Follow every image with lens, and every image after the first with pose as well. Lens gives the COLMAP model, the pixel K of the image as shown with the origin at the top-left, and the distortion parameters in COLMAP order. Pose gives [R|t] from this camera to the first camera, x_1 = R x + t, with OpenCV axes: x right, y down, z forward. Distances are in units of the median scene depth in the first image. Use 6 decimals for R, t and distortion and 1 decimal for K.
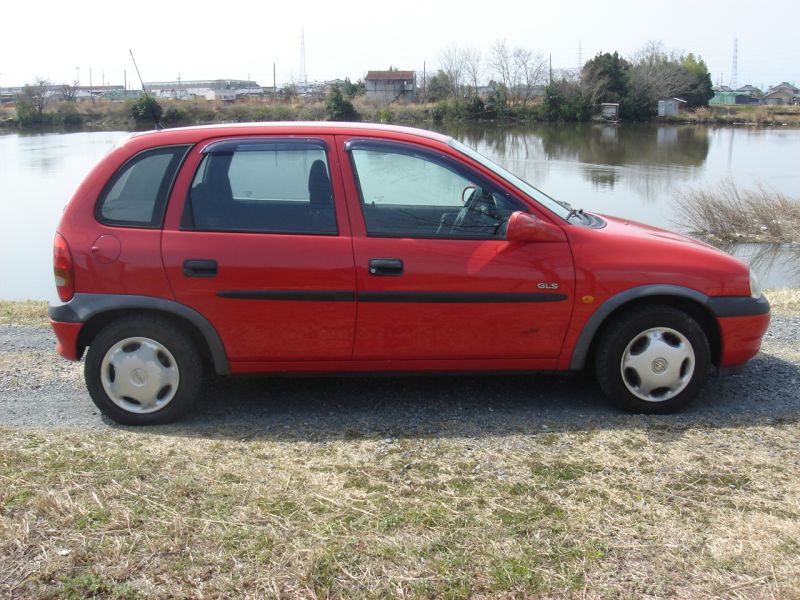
lens RADIAL K [[902.5, 0, 400.0], [0, 902.5, 300.0], [0, 0, 1]] dist [-0.129300, 0.016992]
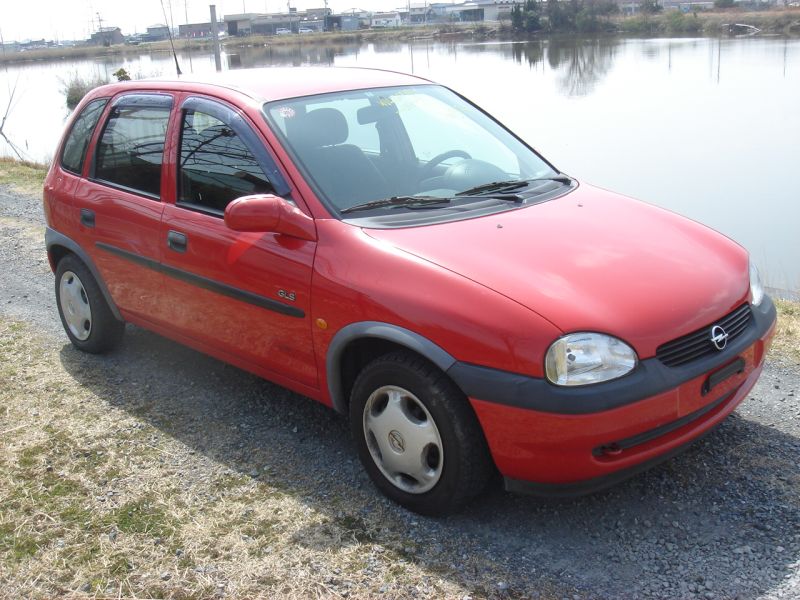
lens RADIAL K [[902.5, 0, 400.0], [0, 902.5, 300.0], [0, 0, 1]] dist [-0.129300, 0.016992]
pose [[0.677256, 0.191057, -0.710508, 0.762730], [-0.127358, 0.981560, 0.142546, -0.131706], [0.724641, -0.006052, 0.689100, 0.529748]]
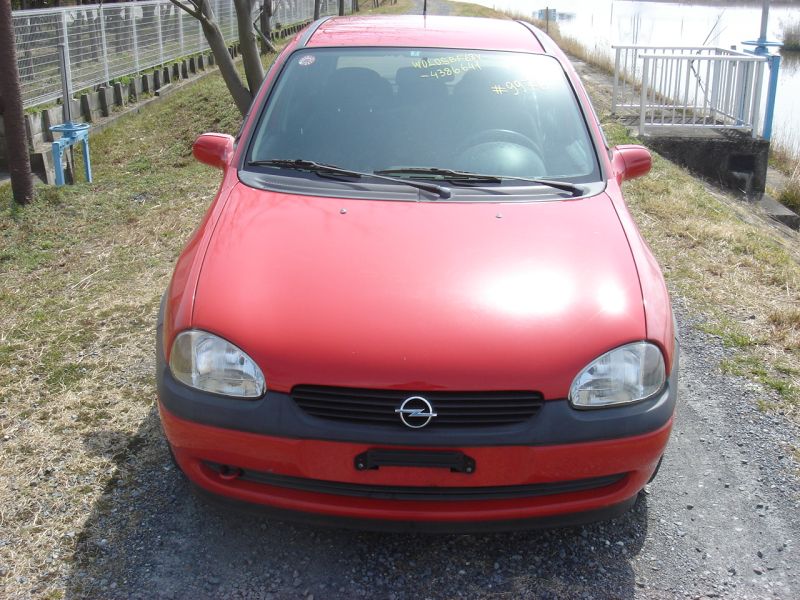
lens RADIAL K [[902.5, 0, 400.0], [0, 902.5, 300.0], [0, 0, 1]] dist [-0.129300, 0.016992]
pose [[-0.053570, 0.344653, -0.937200, 0.922553], [-0.235940, 0.907604, 0.347256, -0.279021], [0.970290, 0.239726, 0.032697, 1.141735]]
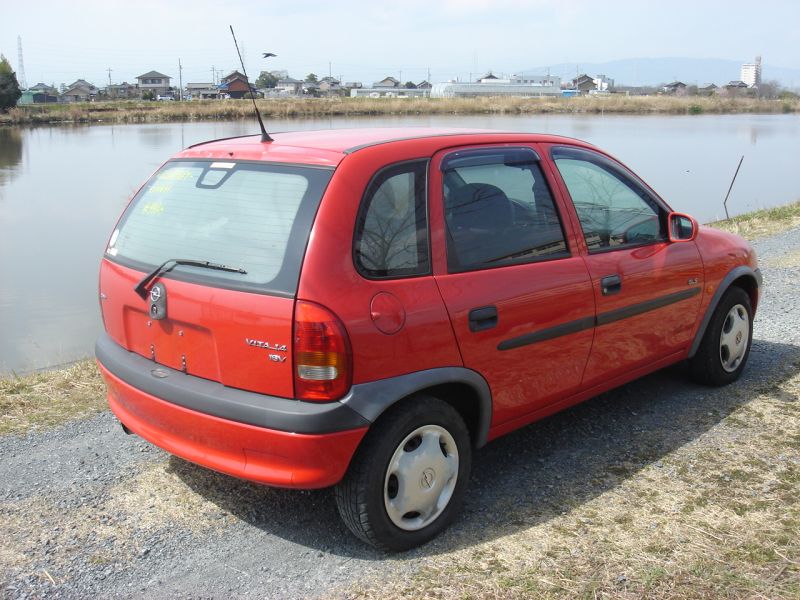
lens RADIAL K [[902.5, 0, 400.0], [0, 902.5, 300.0], [0, 0, 1]] dist [-0.129300, 0.016992]
pose [[0.719673, -0.148167, 0.678319, -0.778128], [0.146784, 0.987351, 0.059937, -0.105215], [-0.678620, 0.056431, 0.732319, 0.464780]]
